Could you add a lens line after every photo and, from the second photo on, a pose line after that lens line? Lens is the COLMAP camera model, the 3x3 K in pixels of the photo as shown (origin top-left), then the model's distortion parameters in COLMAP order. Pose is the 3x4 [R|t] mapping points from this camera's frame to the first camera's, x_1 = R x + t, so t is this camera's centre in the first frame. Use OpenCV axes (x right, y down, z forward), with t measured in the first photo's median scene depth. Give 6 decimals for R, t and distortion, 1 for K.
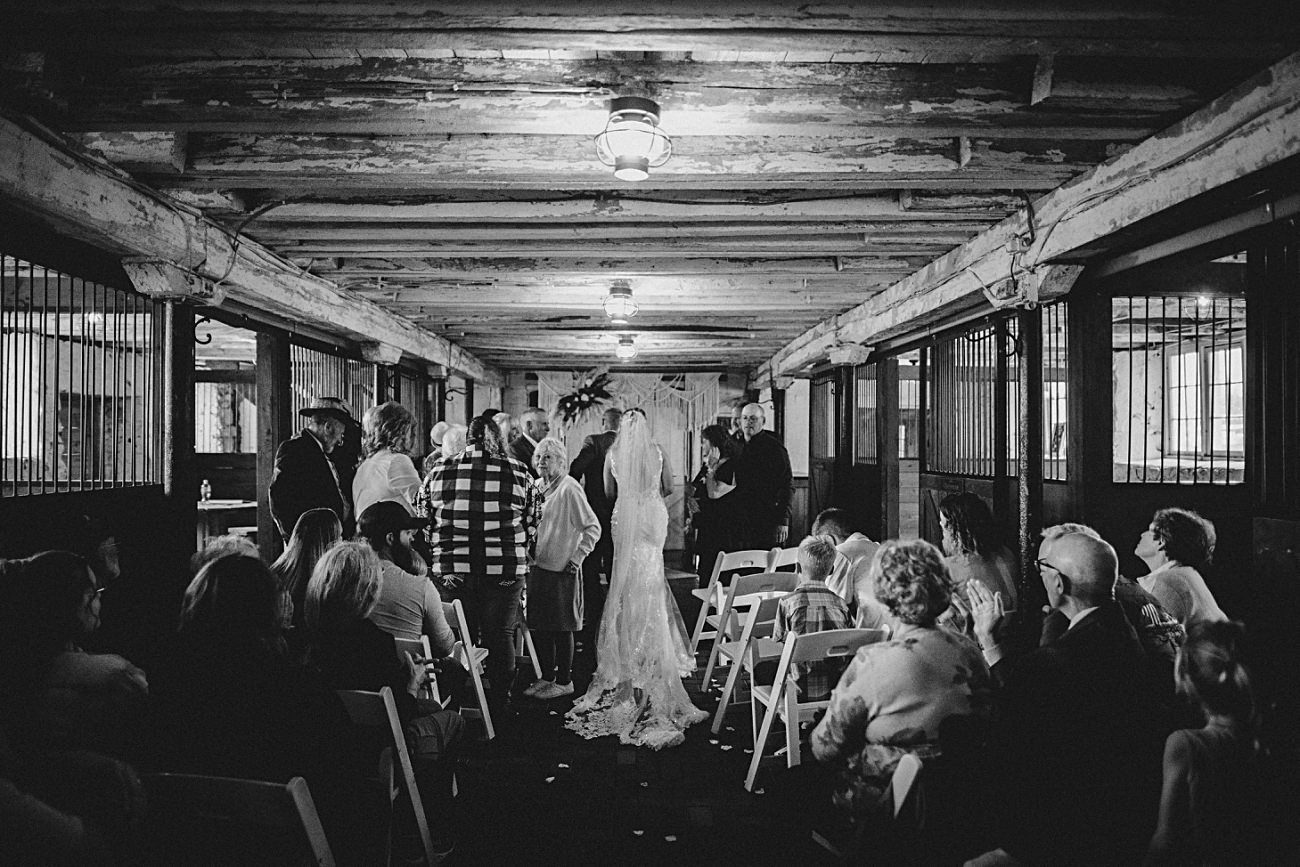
lens RADIAL K [[895.7, 0, 651.5], [0, 895.7, 444.4], [0, 0, 1]] dist [-0.024763, 0.001891]
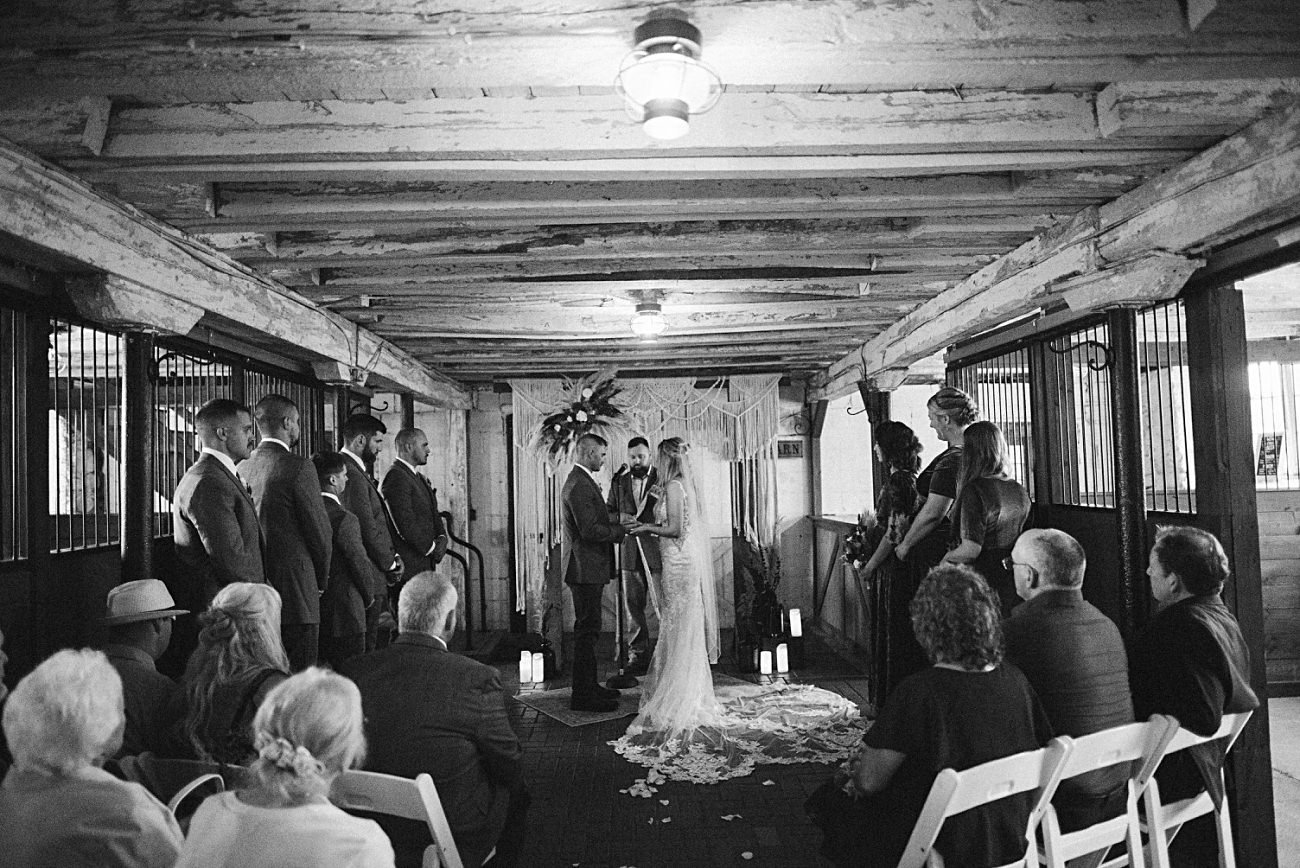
lens RADIAL K [[895.7, 0, 651.5], [0, 895.7, 444.9], [0, 0, 1]] dist [-0.024763, 0.001891]
pose [[0.999515, -0.031072, -0.002177, -0.021419], [0.030963, 0.998749, -0.039267, -0.002753], [0.003394, 0.039181, 0.999226, 0.330284]]
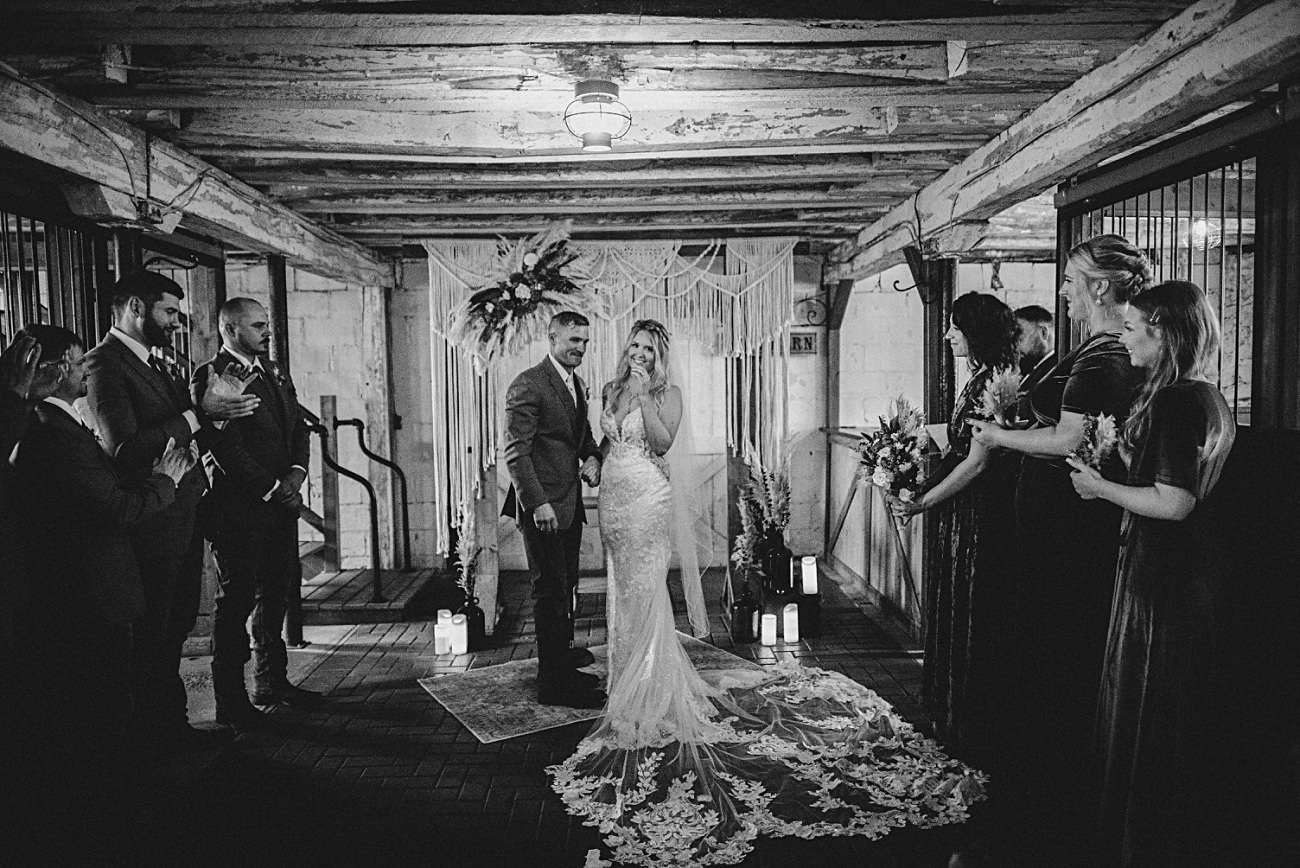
lens RADIAL K [[895.7, 0, 651.5], [0, 895.7, 444.9], [0, 0, 1]] dist [-0.024763, 0.001891]
pose [[0.999781, -0.020218, 0.005381, -0.008718], [0.019785, 0.997279, 0.071018, -0.002140], [-0.006802, -0.070896, 0.997461, 0.506615]]
